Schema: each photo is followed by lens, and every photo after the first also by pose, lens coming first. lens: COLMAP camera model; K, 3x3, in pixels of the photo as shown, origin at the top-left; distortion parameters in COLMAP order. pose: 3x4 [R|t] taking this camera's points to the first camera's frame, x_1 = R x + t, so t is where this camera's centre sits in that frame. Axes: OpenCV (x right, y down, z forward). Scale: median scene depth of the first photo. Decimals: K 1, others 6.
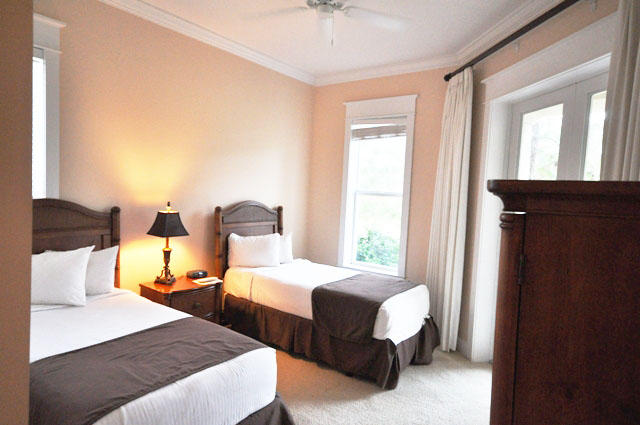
lens RADIAL K [[406.8, 0, 320.0], [0, 406.8, 212.5], [0, 0, 1]] dist [0.001281, 0.004436]
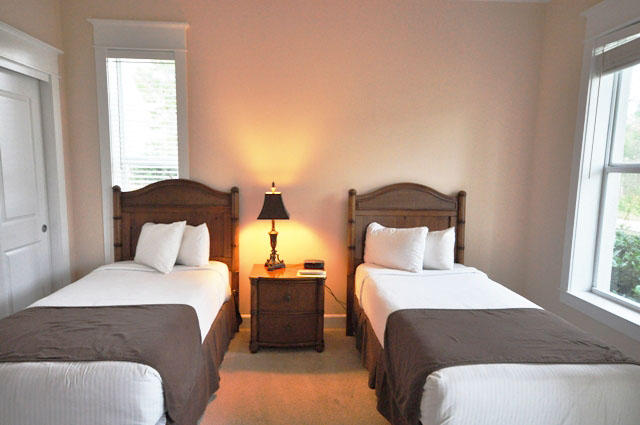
lens RADIAL K [[406.8, 0, 320.0], [0, 406.8, 212.5], [0, 0, 1]] dist [0.001281, 0.004436]
pose [[0.624128, 0.062128, -0.778848, 0.433820], [-0.031830, 0.998028, 0.054106, -0.011564], [0.780674, -0.008978, 0.624874, 0.487998]]
